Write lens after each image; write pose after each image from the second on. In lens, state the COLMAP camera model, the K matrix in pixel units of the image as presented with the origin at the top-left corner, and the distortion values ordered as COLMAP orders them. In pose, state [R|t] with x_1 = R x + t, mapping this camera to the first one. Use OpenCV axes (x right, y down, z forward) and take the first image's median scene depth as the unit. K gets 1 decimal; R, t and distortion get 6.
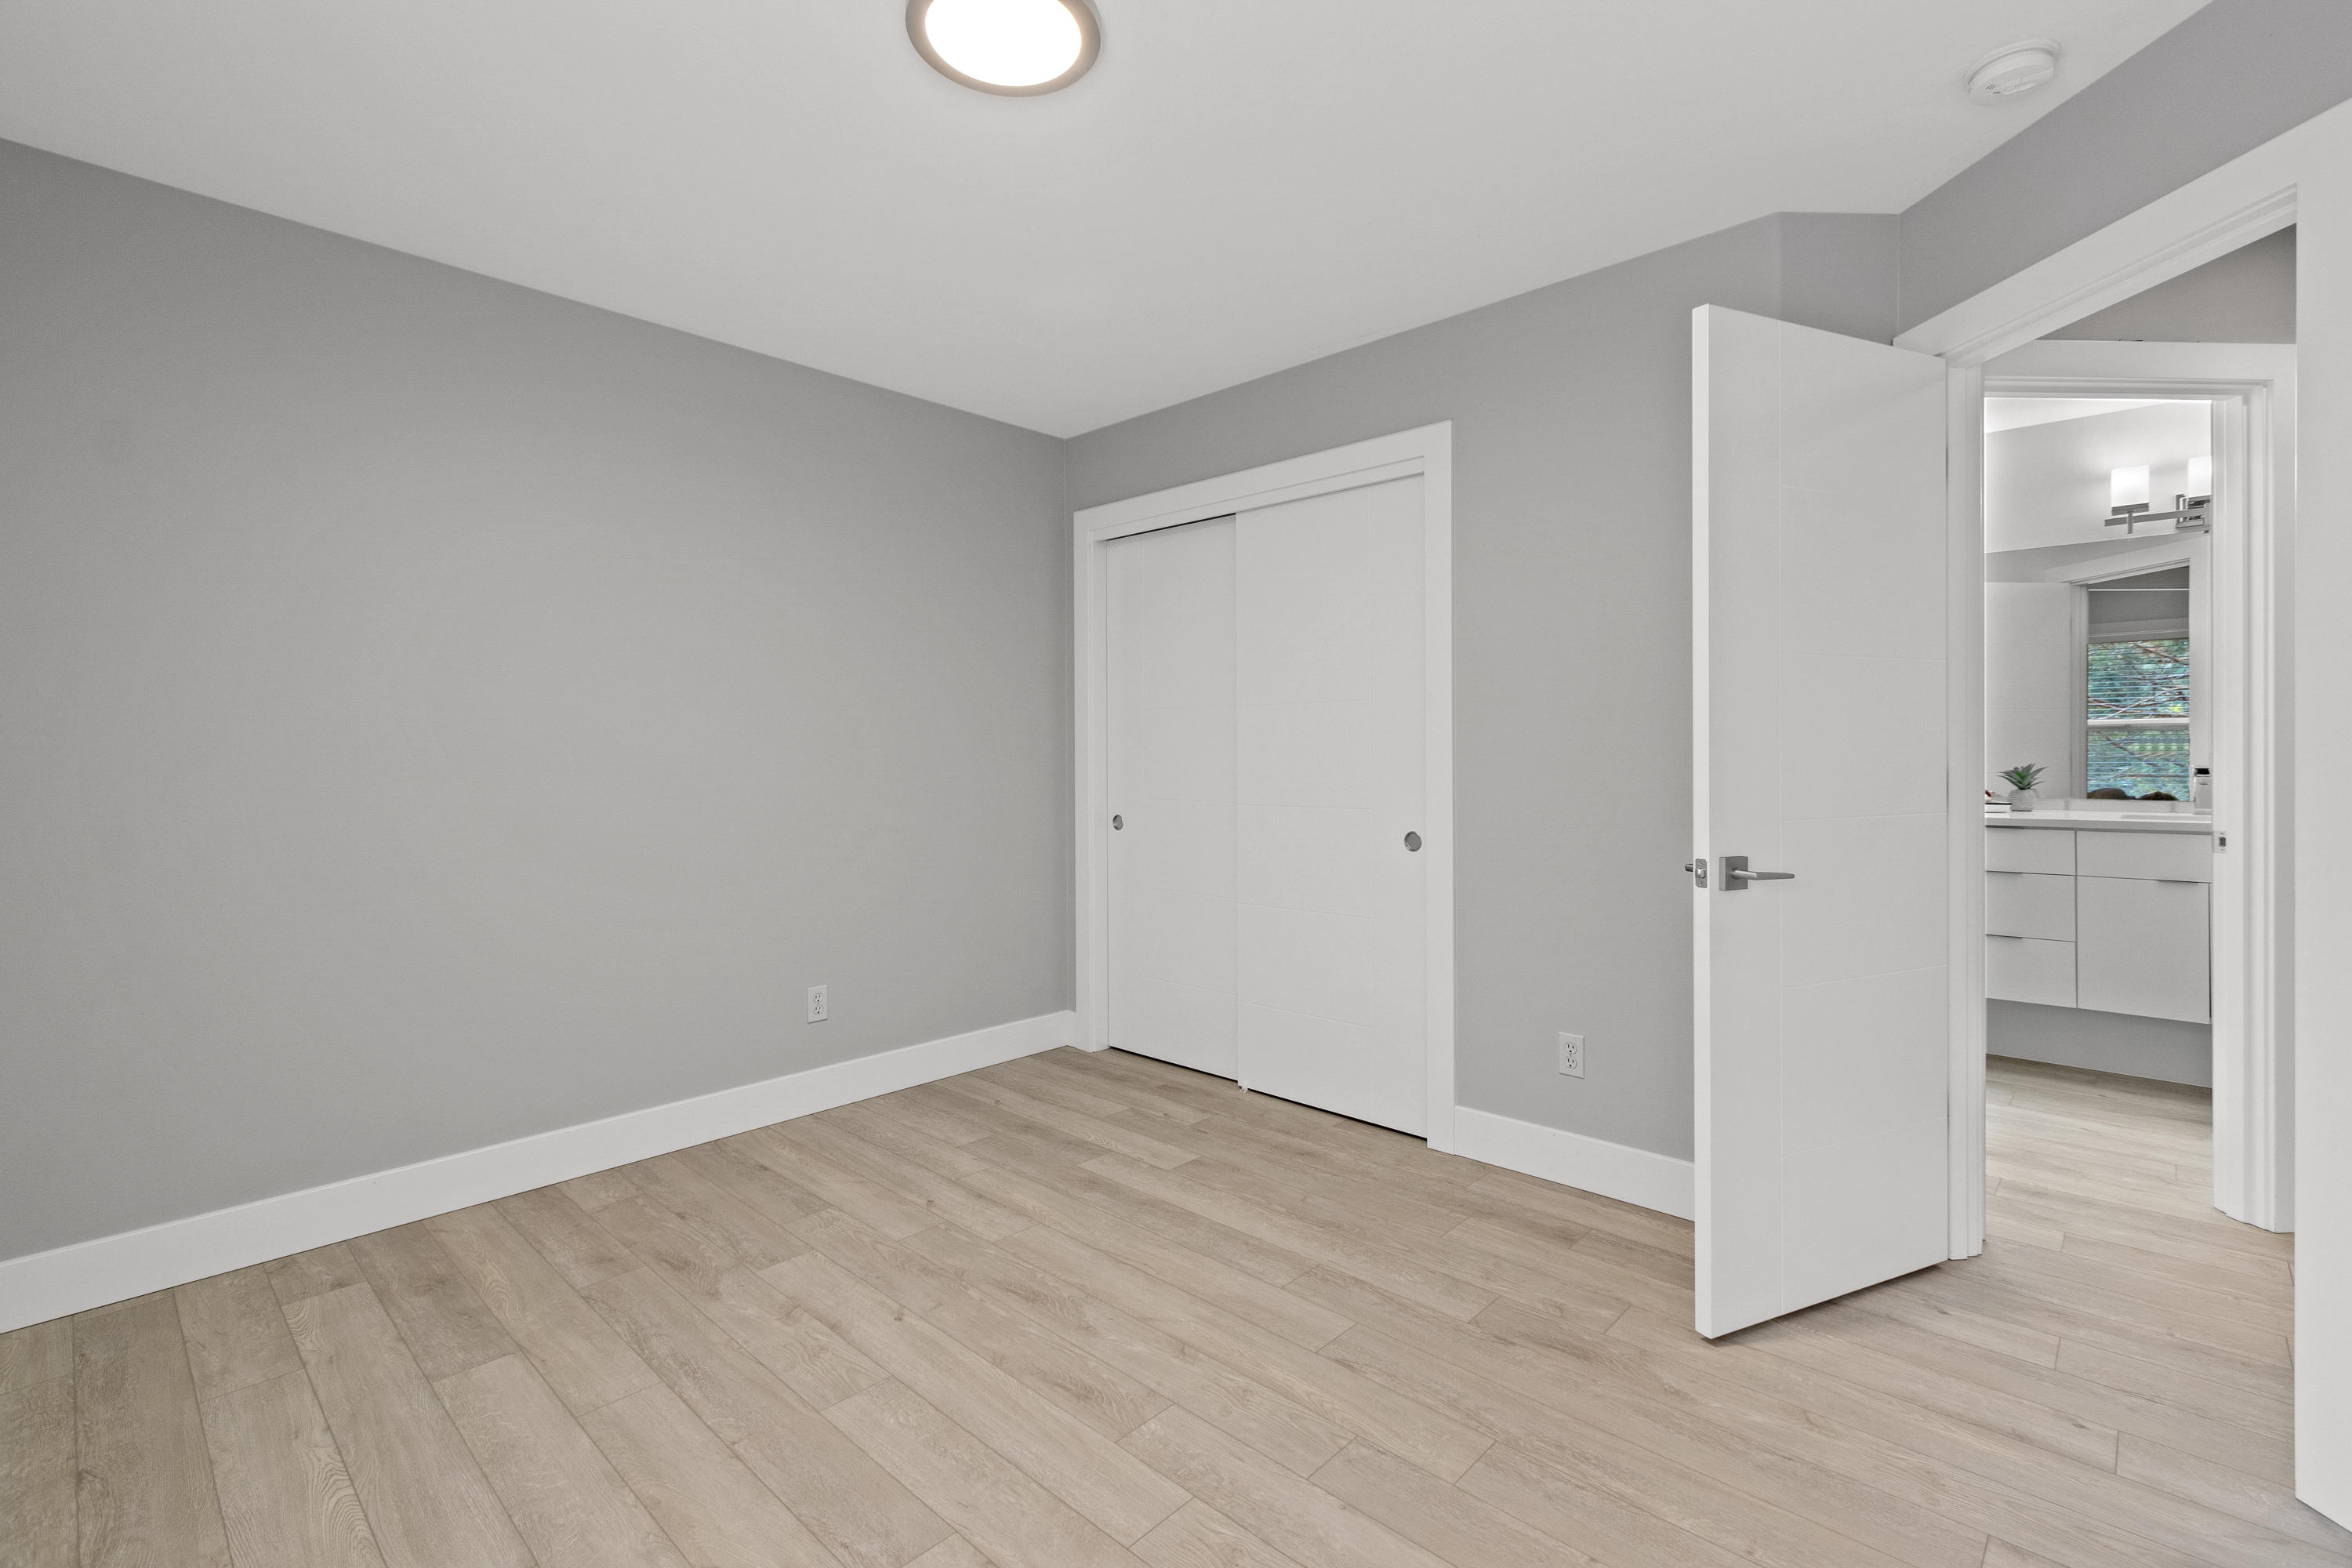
lens RADIAL K [[1043.7, 0, 1185.0], [0, 1043.7, 756.3], [0, 0, 1]] dist [-0.001334, -0.000450]
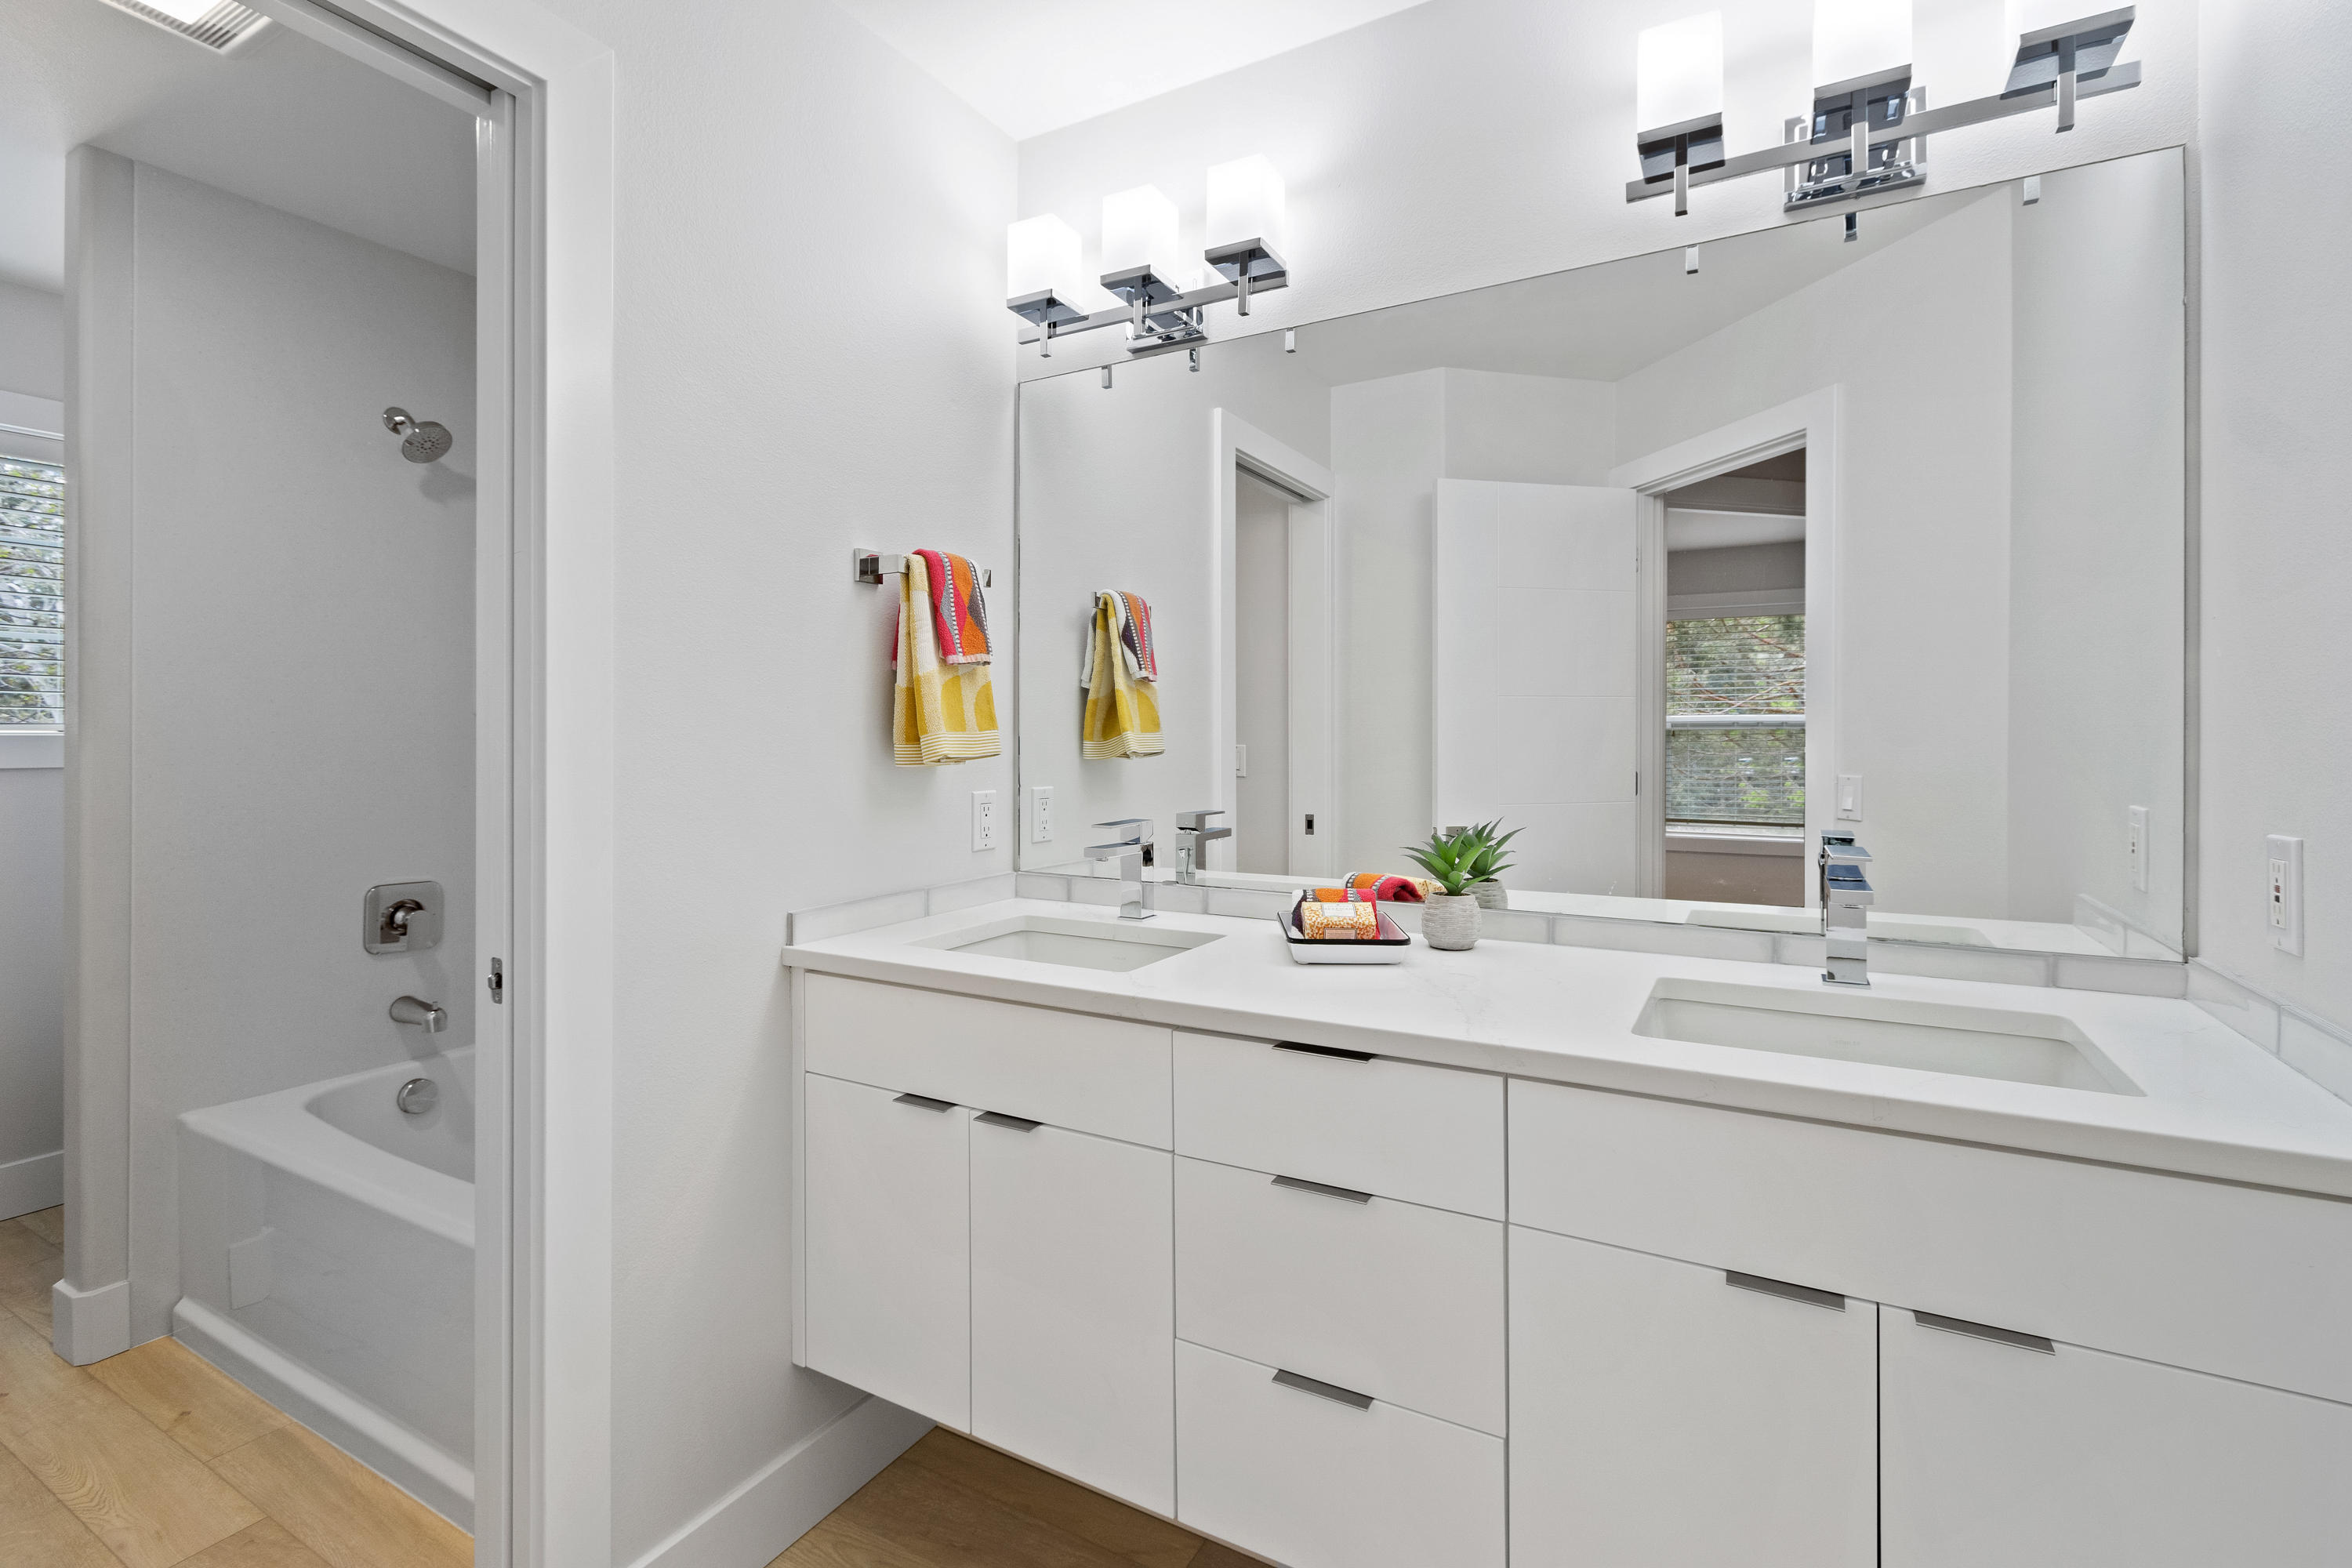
lens RADIAL K [[1043.7, 0, 1185.0], [0, 1043.7, 756.3], [0, 0, 1]] dist [-0.001334, -0.000450]
pose [[0.972178, -0.004110, 0.234209, 0.444081], [0.002646, 0.999975, 0.006561, -0.015488], [-0.234230, -0.005759, 0.972164, 0.466025]]
